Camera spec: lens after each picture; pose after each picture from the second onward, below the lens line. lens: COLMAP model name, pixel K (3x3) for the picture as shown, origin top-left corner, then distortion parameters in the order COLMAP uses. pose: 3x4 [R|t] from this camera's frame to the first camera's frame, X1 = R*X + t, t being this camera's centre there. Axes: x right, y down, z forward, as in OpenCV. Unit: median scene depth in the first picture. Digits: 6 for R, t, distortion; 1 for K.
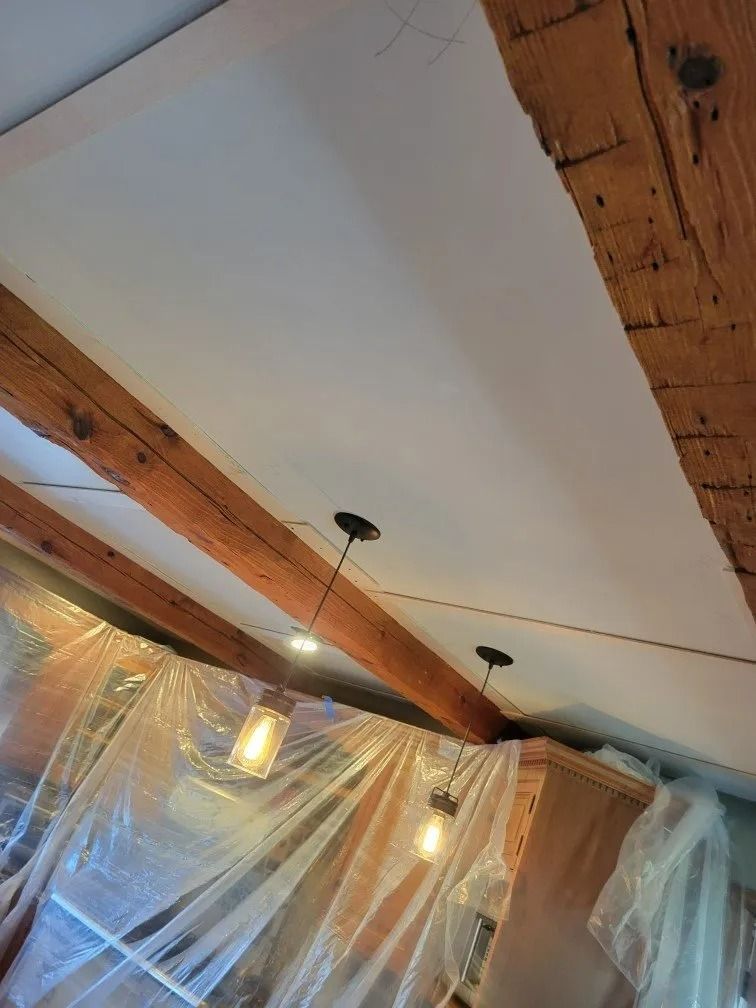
lens RADIAL K [[744.1, 0, 379.0], [0, 744.1, 510.2], [0, 0, 1]] dist [0.040232, -0.019120]
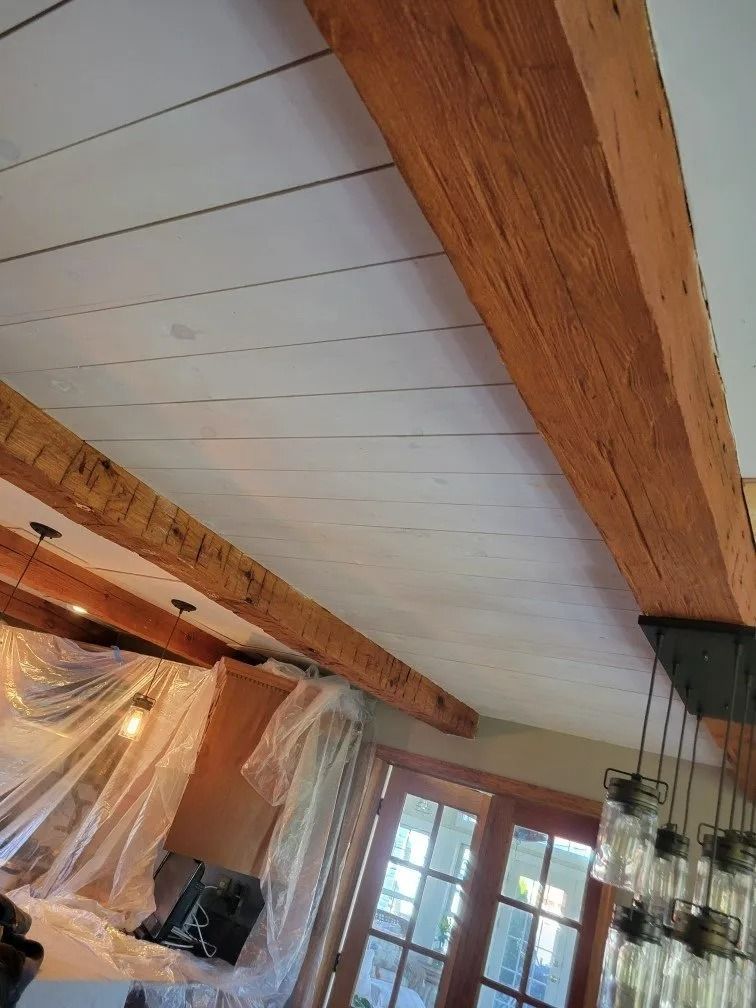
lens RADIAL K [[744.1, 0, 378.8], [0, 744.1, 510.4], [0, 0, 1]] dist [0.040232, -0.019120]
pose [[0.993250, -0.058412, 0.100210, 0.325259], [0.053080, 0.997070, 0.055072, -0.043247], [-0.103133, -0.049381, 0.993441, -0.409361]]
